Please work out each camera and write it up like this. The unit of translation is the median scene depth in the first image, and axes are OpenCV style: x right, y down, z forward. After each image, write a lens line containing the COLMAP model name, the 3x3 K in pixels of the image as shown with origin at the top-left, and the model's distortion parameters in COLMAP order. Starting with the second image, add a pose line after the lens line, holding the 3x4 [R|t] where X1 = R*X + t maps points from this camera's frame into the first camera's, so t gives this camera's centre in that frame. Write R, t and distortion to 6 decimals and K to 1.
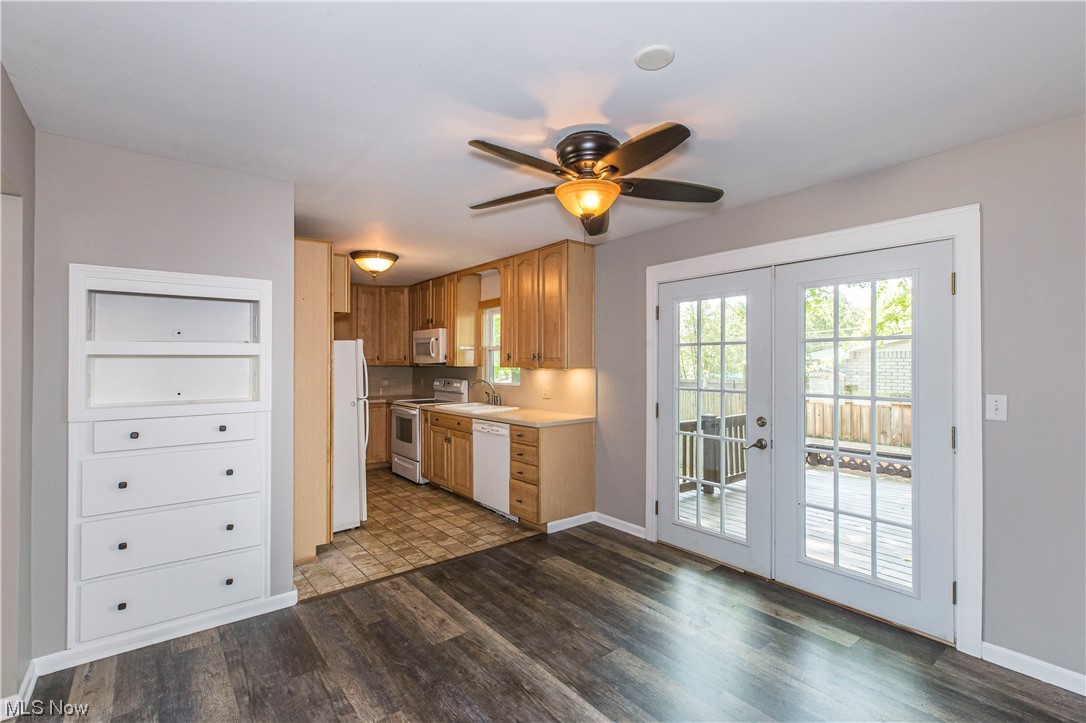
lens RADIAL K [[493.5, 0, 543.0], [0, 493.5, 361.5], [0, 0, 1]] dist [0.007513, 0.000046]
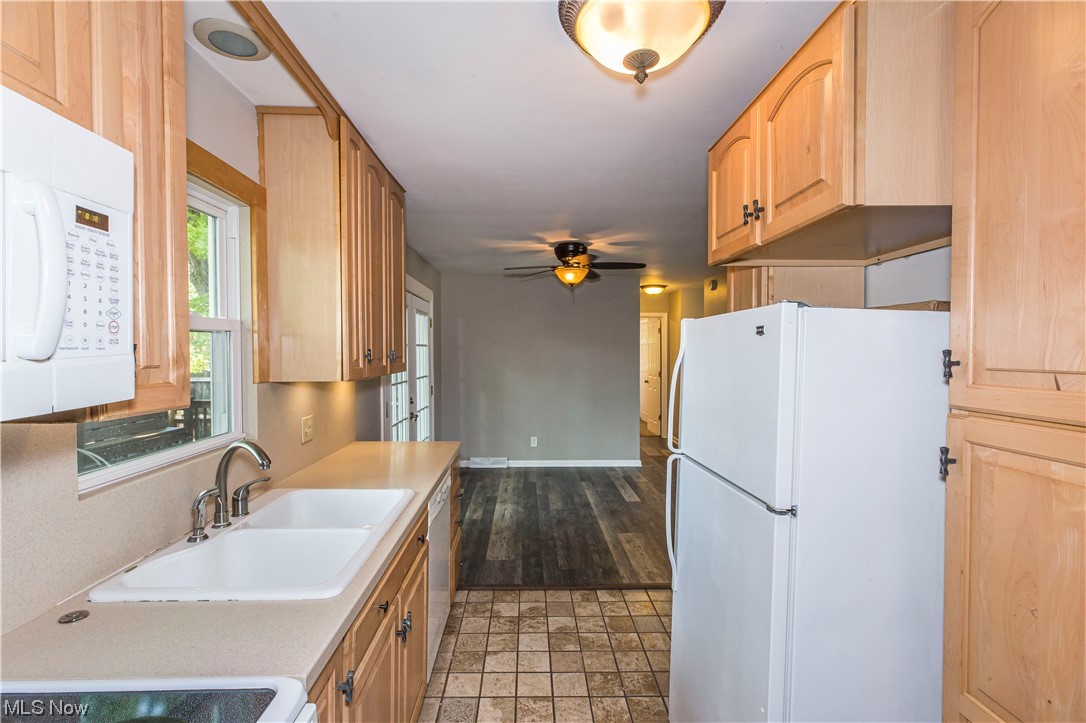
lens RADIAL K [[487.5, 0, 537.5], [0, 487.5, 360.2], [0, 0, 1]] dist [0.001213, -0.000117]
pose [[-0.795705, -0.011446, 0.605577, -0.537302], [-0.001404, 0.999854, 0.017053, -0.015252], [-0.605683, 0.012719, -0.795604, 1.449787]]
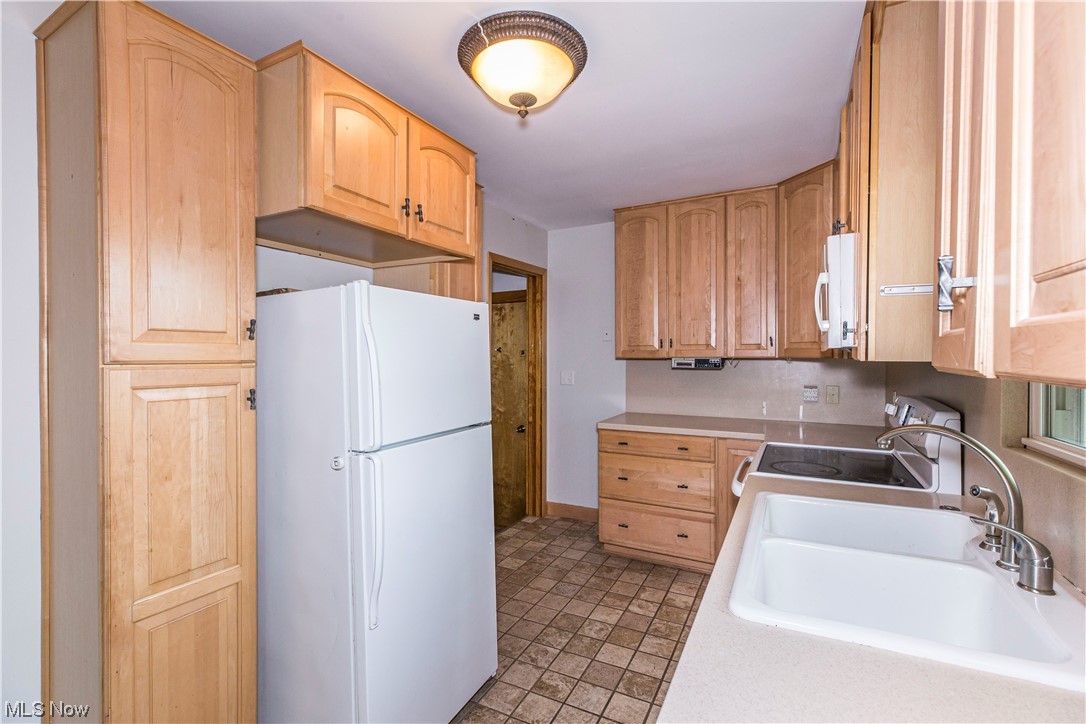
lens RADIAL K [[483.8, 0, 543.0], [0, 483.8, 362.0], [0, 0, 1]] dist [0.002853, 0.000131]
pose [[0.403229, 0.011528, -0.915027, -0.006611], [0.004478, 0.999884, 0.014571, 0.007909], [0.915088, -0.009973, 0.403130, 0.995451]]
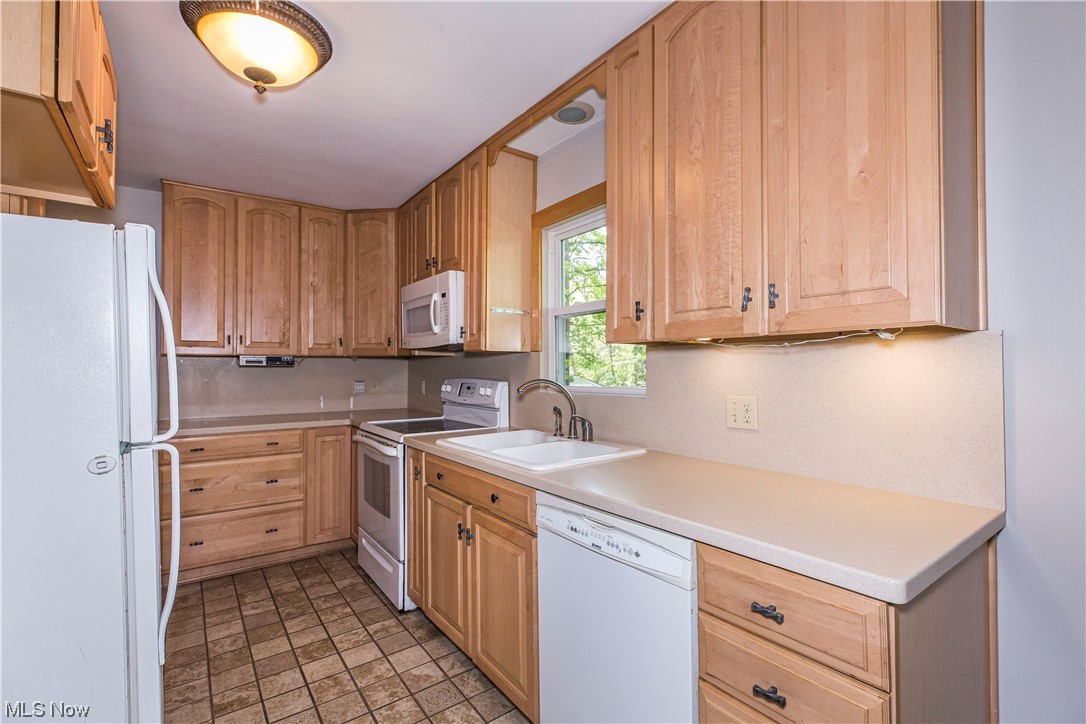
lens RADIAL K [[493.5, 0, 543.0], [0, 493.5, 362.0], [0, 0, 1]] dist [0.007513, 0.000046]
pose [[0.998984, -0.003004, -0.044967, -0.139359], [0.002499, 0.999933, -0.011296, 0.034912], [0.044998, 0.011173, 0.998925, 0.748534]]
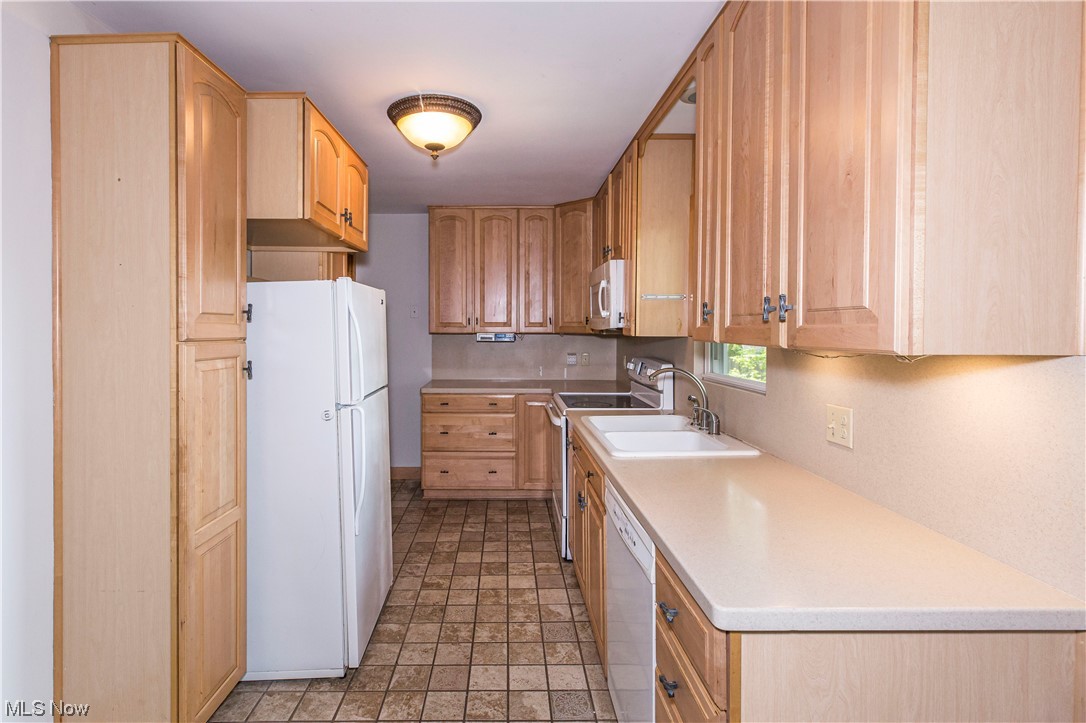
lens RADIAL K [[515.3, 0, 504.1], [0, 515.3, 336.7], [0, 0, 1]] dist [0.003485, 0.000112]
pose [[0.778471, 0.011772, -0.627570, 0.051188], [-0.000208, 0.999829, 0.018497, 0.001848], [0.627680, -0.014269, 0.778340, 0.726813]]
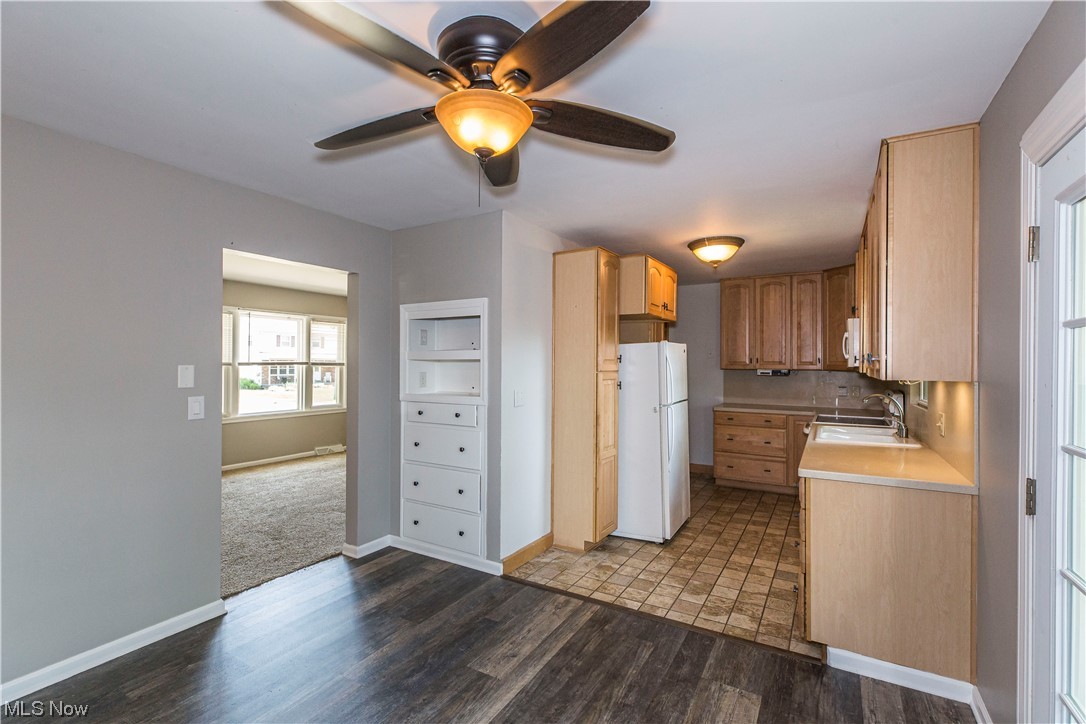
lens RADIAL K [[493.5, 0, 543.0], [0, 493.5, 362.0], [0, 0, 1]] dist [0.007513, 0.000046]
pose [[0.357900, -0.000540, -0.933760, 0.416365], [-0.001627, 0.999998, -0.001202, -0.003851], [0.933758, 0.001950, 0.357899, 0.464557]]
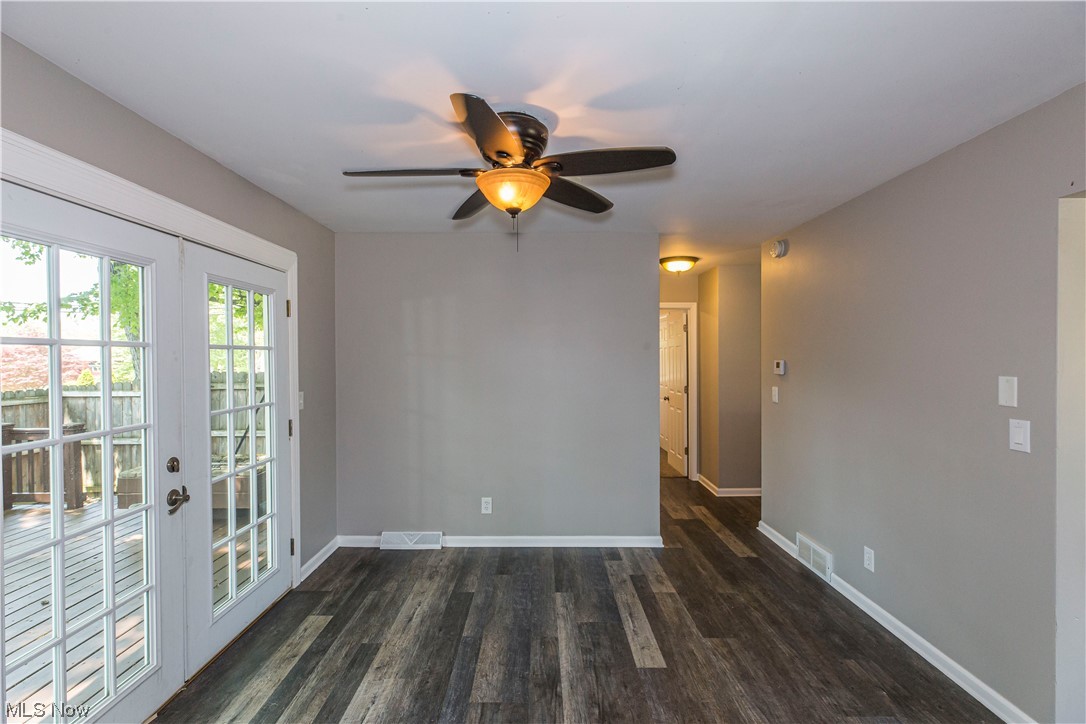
lens RADIAL K [[483.8, 0, 543.0], [0, 483.8, 362.0], [0, 0, 1]] dist [0.002853, 0.000131]
pose [[-0.784356, -0.006216, 0.620280, -0.272080], [-0.000099, 0.999951, 0.009896, -0.018381], [-0.620311, 0.007700, -0.784318, 0.916006]]
